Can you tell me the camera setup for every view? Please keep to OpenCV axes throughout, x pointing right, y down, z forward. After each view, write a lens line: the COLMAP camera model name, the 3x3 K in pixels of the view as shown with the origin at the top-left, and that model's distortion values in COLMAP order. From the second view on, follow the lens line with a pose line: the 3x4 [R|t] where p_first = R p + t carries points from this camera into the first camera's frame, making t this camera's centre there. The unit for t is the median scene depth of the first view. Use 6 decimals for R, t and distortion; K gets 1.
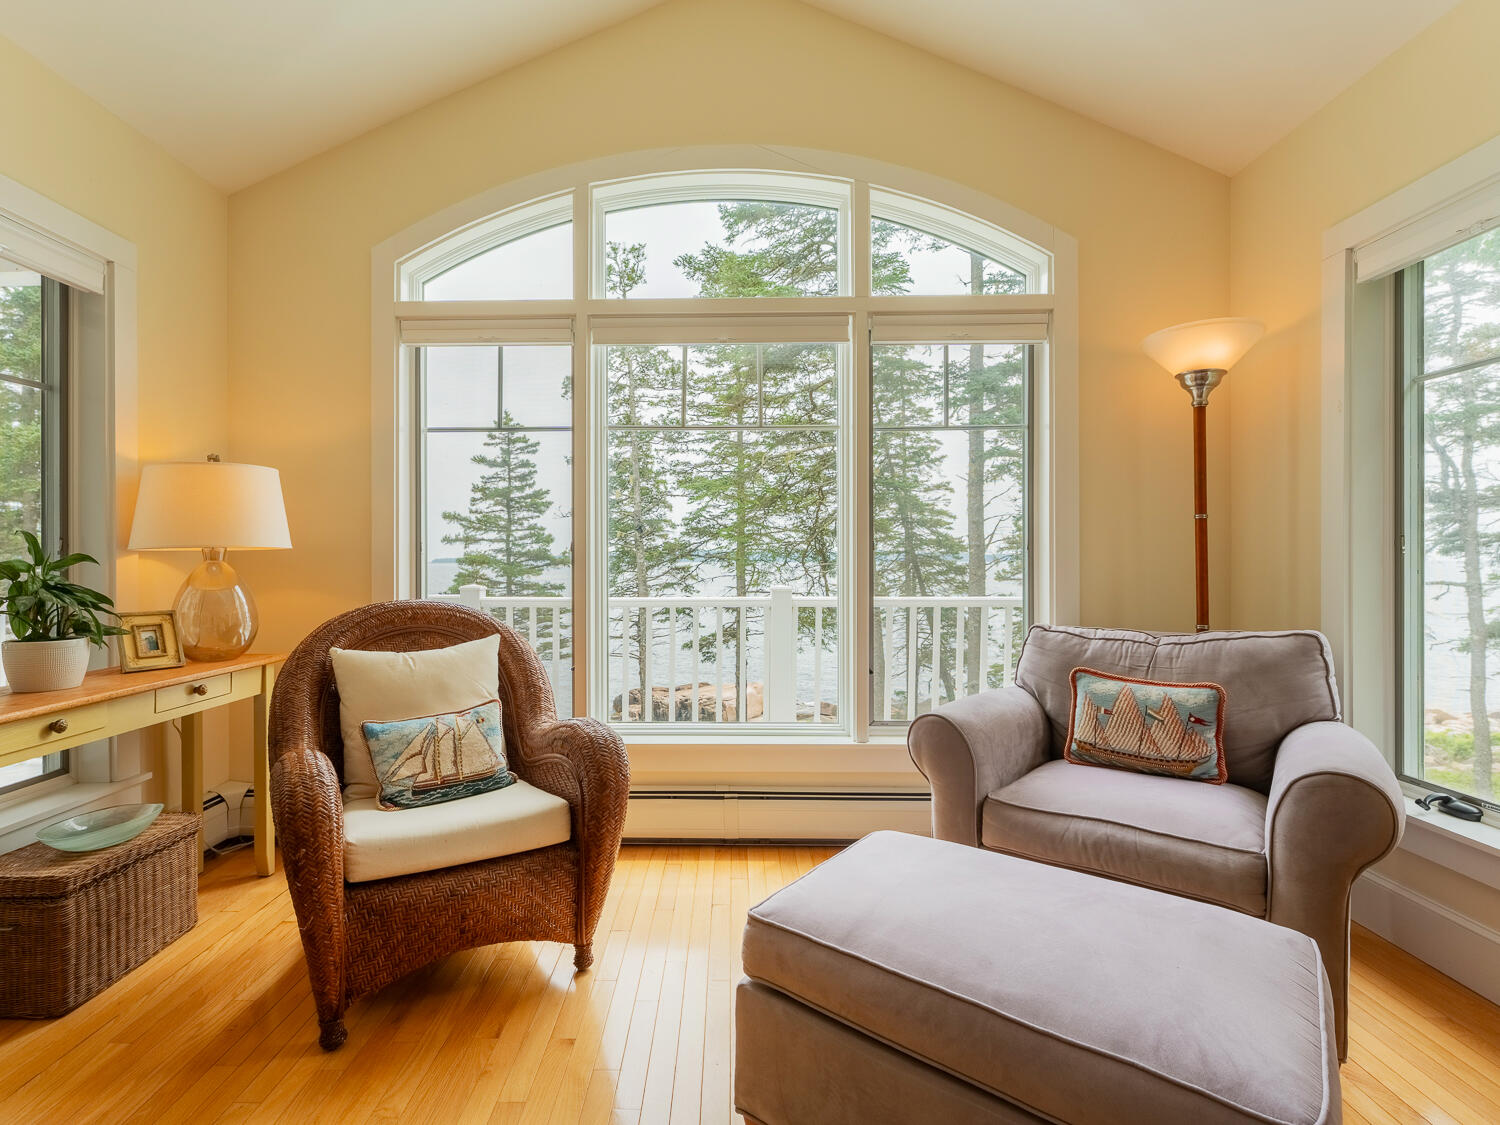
lens RADIAL K [[701.0, 0, 750.0], [0, 701.0, 562.5], [0, 0, 1]] dist [-0.001163, -0.000334]
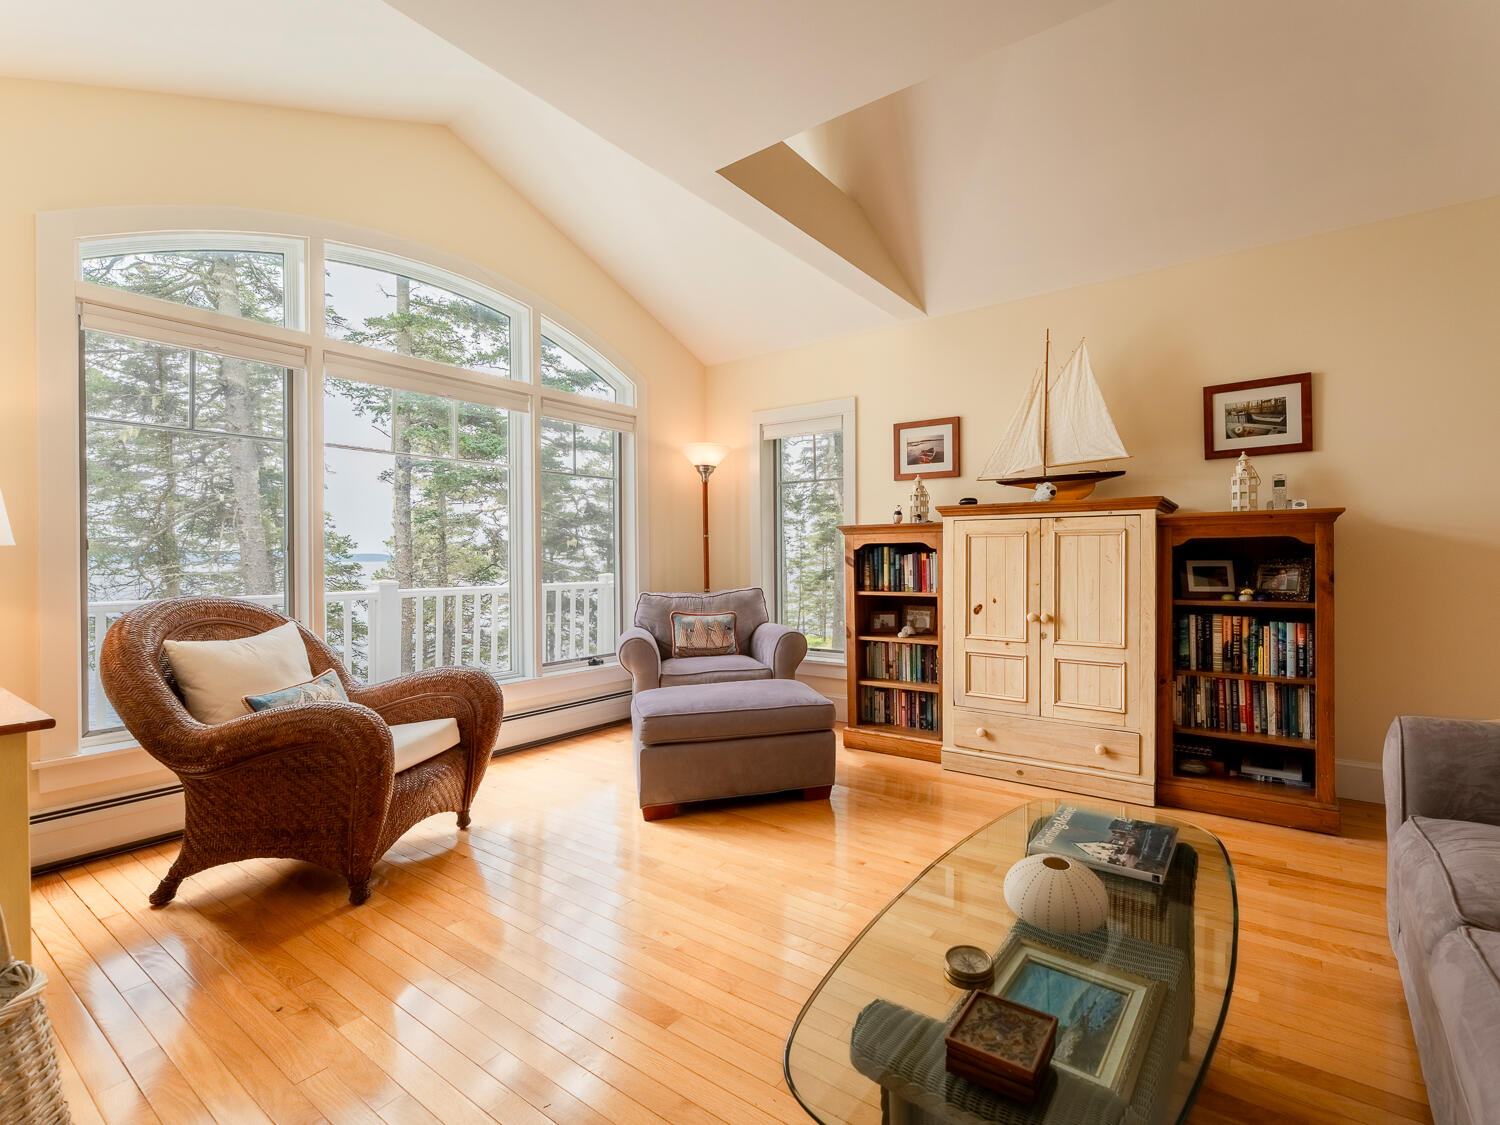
lens RADIAL K [[703.3, 0, 750.0], [0, 703.3, 562.5], [0, 0, 1]] dist [0.000241, 0.000002]
pose [[0.611115, -0.006840, 0.791512, -0.995720], [0.003458, 0.999976, 0.005972, 0.000054], [-0.791534, -0.000912, 0.611124, -0.395532]]
